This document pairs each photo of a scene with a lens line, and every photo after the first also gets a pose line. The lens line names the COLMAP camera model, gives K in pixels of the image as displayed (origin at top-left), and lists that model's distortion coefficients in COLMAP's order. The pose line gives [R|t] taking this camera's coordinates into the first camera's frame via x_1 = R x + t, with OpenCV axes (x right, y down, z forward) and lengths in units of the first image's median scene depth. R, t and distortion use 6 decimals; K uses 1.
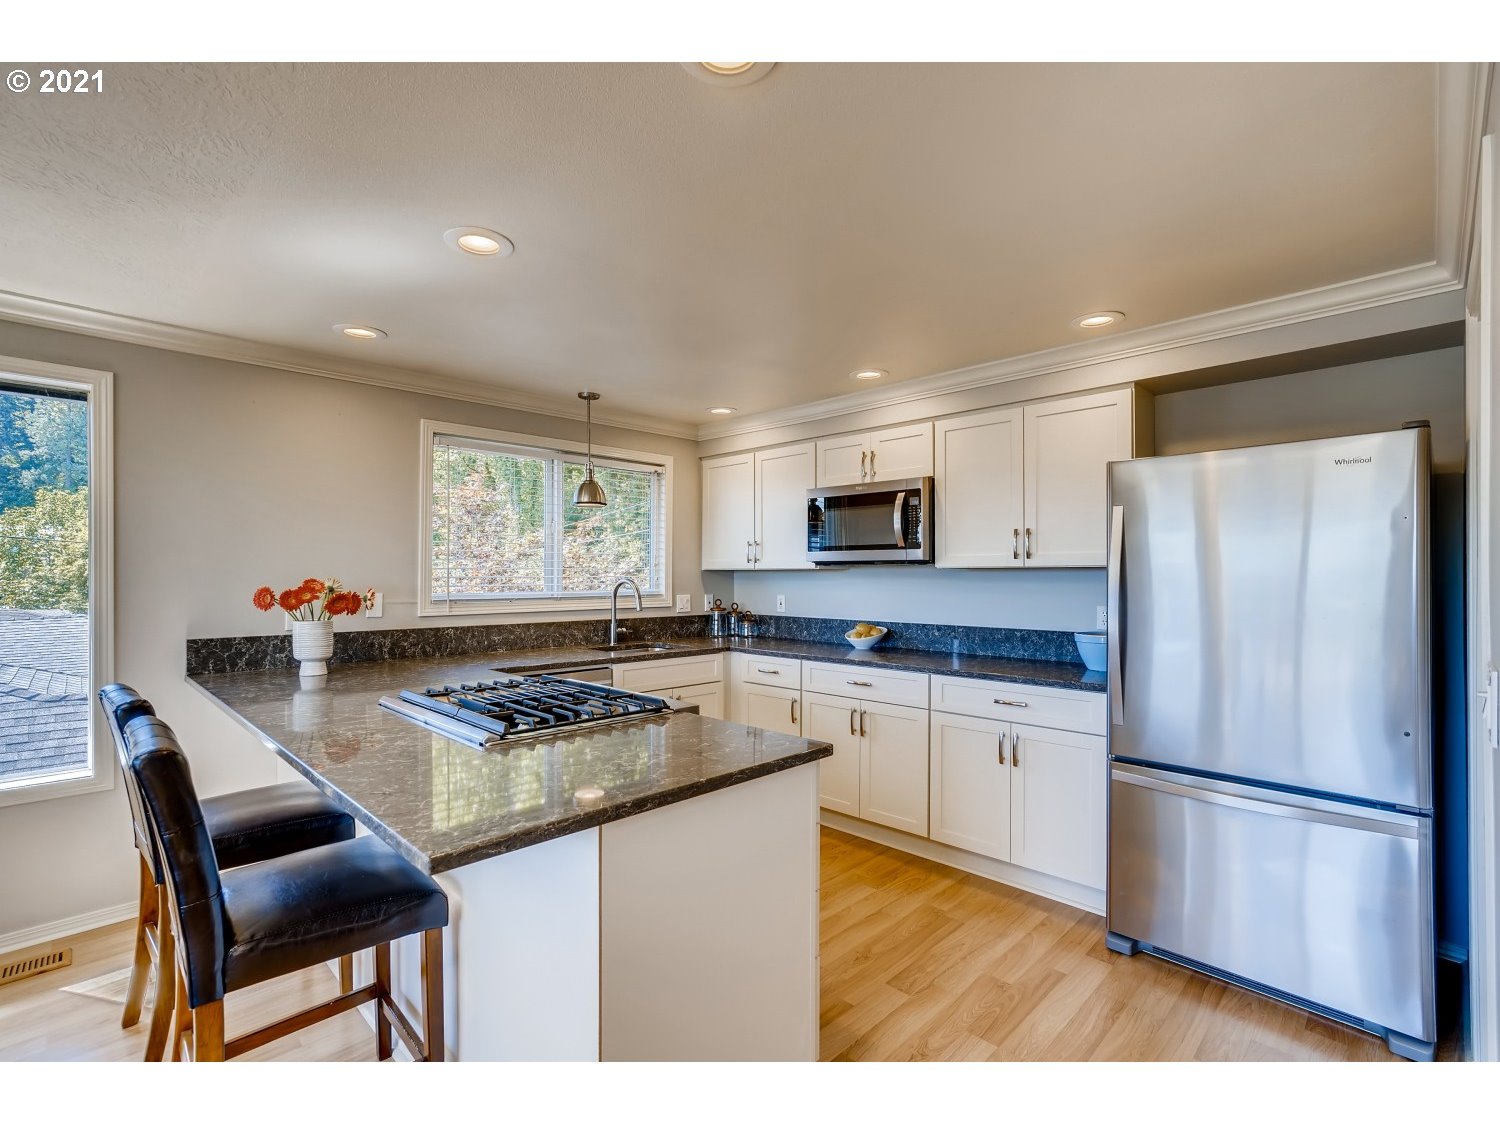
lens RADIAL K [[692.3, 0, 749.8], [0, 692.3, 576.3], [0, 0, 1]] dist [-0.001505, -0.000141]
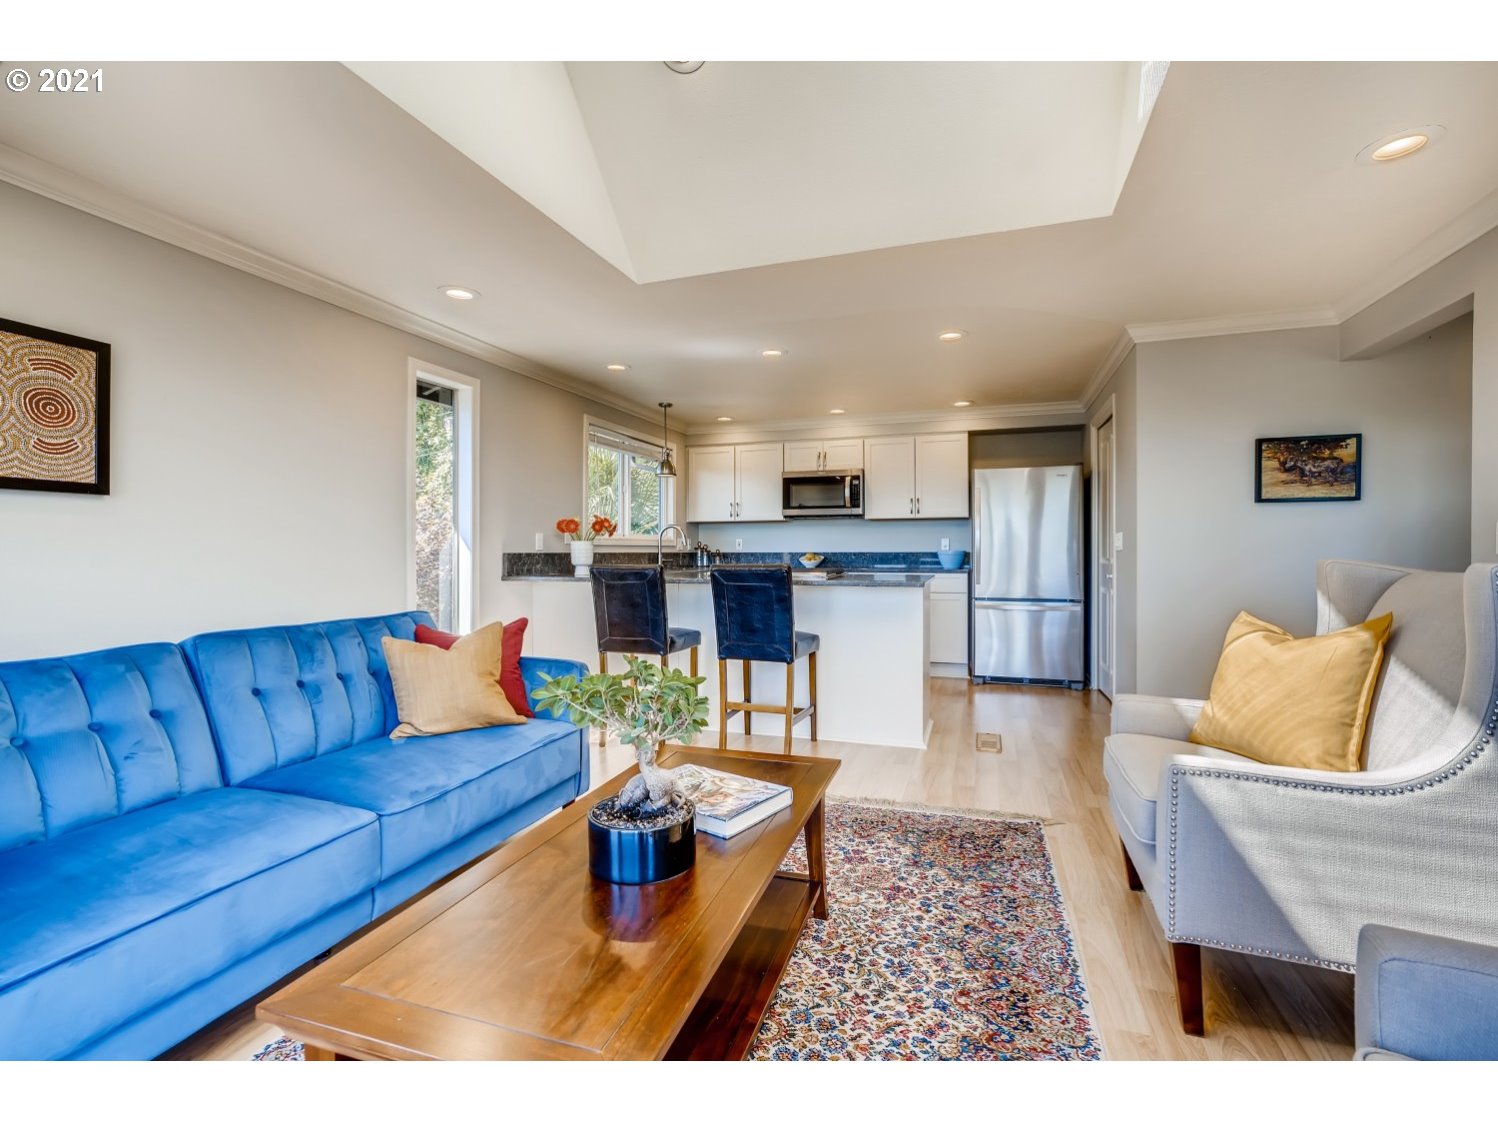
lens RADIAL K [[684.1, 0, 753.6], [0, 684.1, 553.9], [0, 0, 1]] dist [-0.002306, -0.000022]
pose [[0.896546, -0.004844, 0.442924, -0.755446], [0.003590, 0.999987, 0.003670, 0.068690], [-0.442936, -0.001700, 0.896552, -0.468589]]
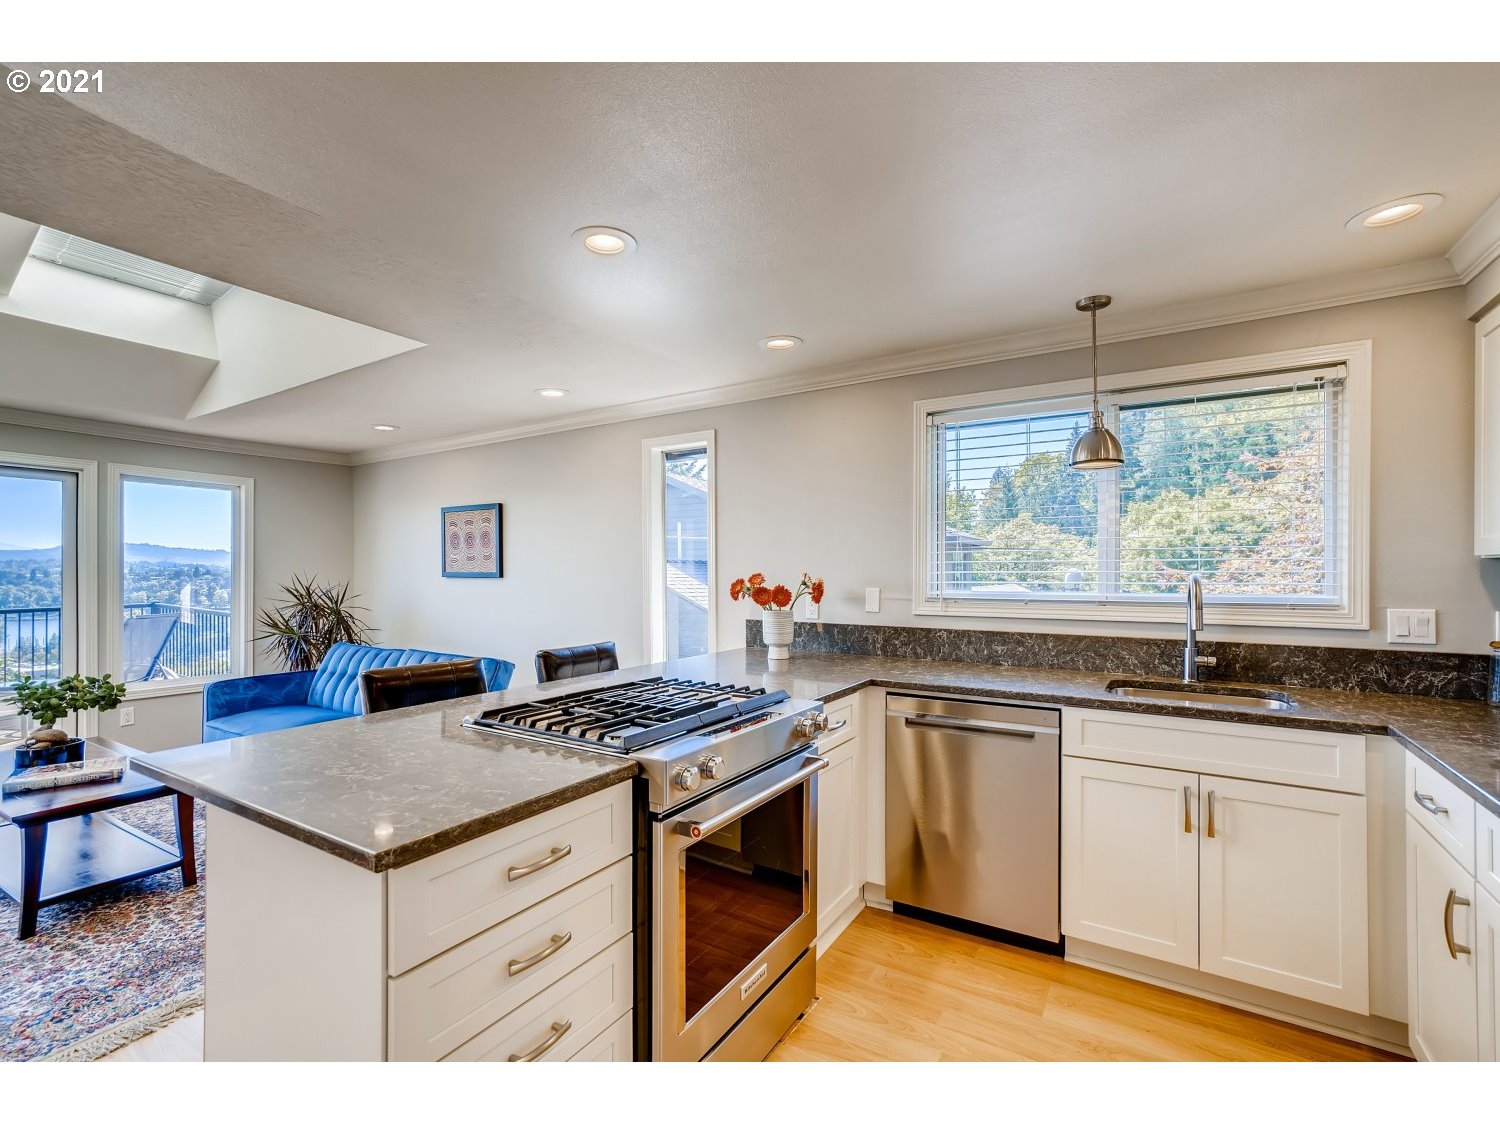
lens RADIAL K [[685.0, 0, 754.6], [0, 685.0, 554.8], [0, 0, 1]] dist [-0.002306, -0.000022]
pose [[0.231773, -0.023751, -0.972480, 0.345495], [-0.000302, 0.999700, -0.024488, 0.000838], [0.972770, 0.005969, 0.231697, 0.542208]]
